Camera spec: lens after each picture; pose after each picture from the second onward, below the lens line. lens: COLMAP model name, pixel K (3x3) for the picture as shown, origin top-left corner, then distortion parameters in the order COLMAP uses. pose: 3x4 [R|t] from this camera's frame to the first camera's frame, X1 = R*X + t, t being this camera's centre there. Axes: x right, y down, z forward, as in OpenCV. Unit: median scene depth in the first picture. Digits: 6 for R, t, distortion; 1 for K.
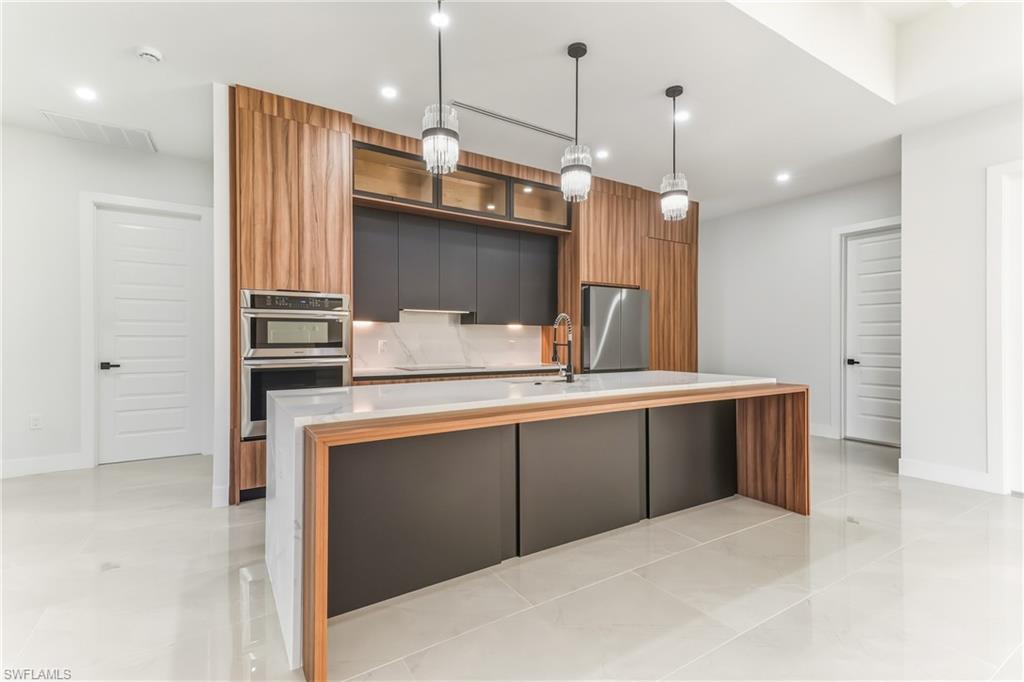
lens RADIAL K [[469.5, 0, 518.3], [0, 469.5, 339.0], [0, 0, 1]] dist [0.032132, -0.009154]
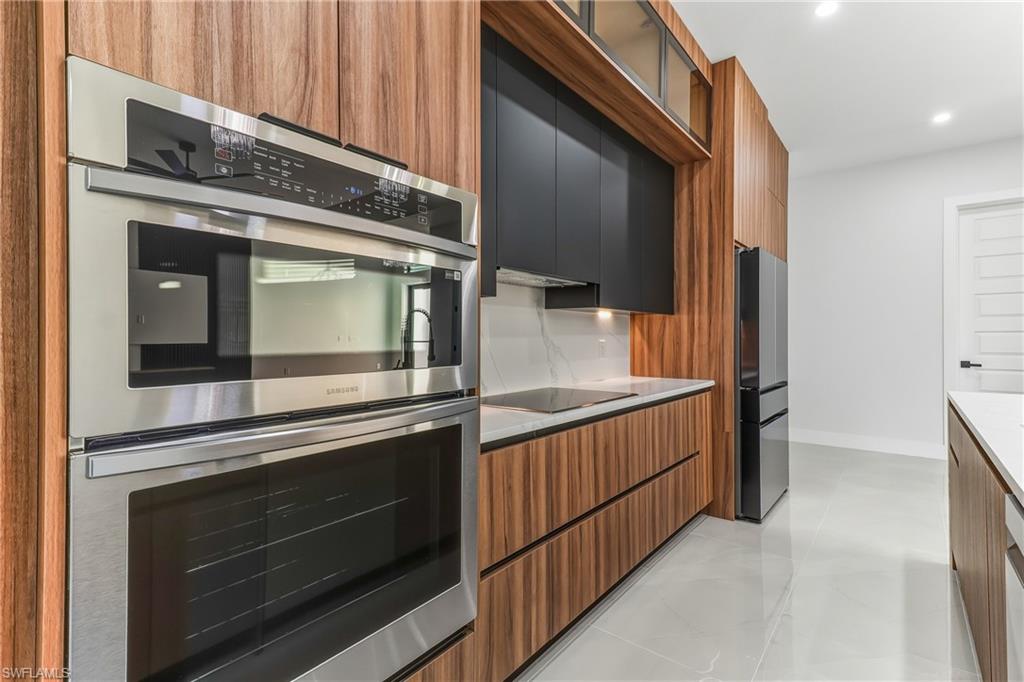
lens RADIAL K [[469.5, 0, 509.7], [0, 469.5, 337.6], [0, 0, 1]] dist [0.032132, -0.009154]
pose [[0.954268, -0.002193, 0.298945, -0.436966], [0.001635, 0.999996, 0.002116, -0.000198], [-0.298949, -0.001530, 0.954268, 0.707935]]
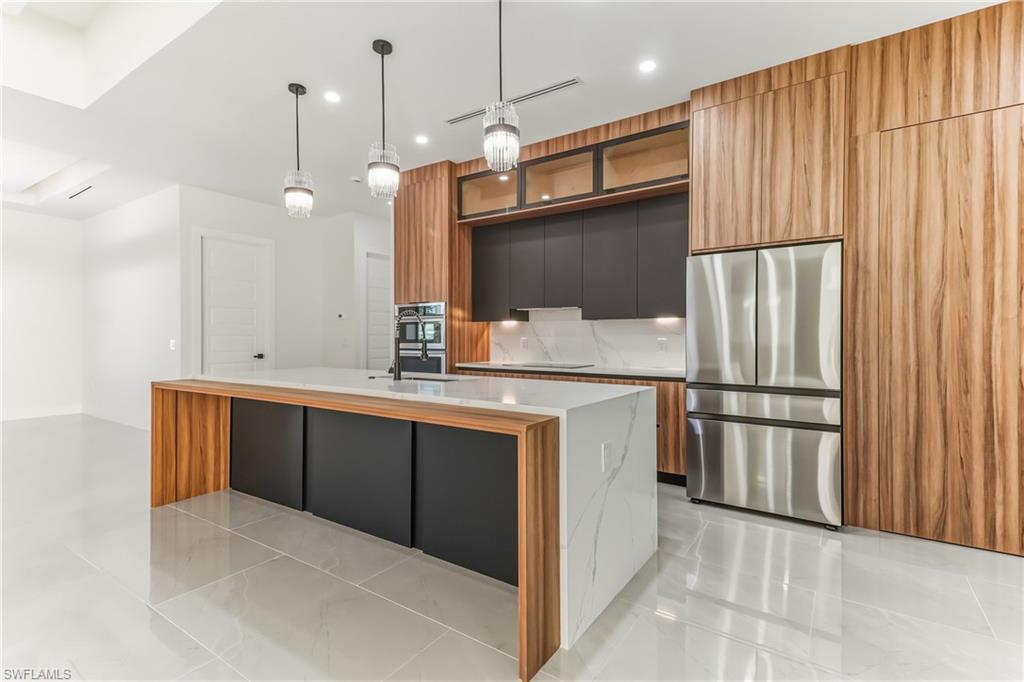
lens RADIAL K [[469.5, 0, 521.0], [0, 469.5, 344.5], [0, 0, 1]] dist [0.032132, -0.009154]
pose [[0.402714, 0.012322, -0.915243, 0.910456], [0.001794, 0.999897, 0.014251, 0.004001], [0.915324, -0.007381, 0.402650, 0.683480]]
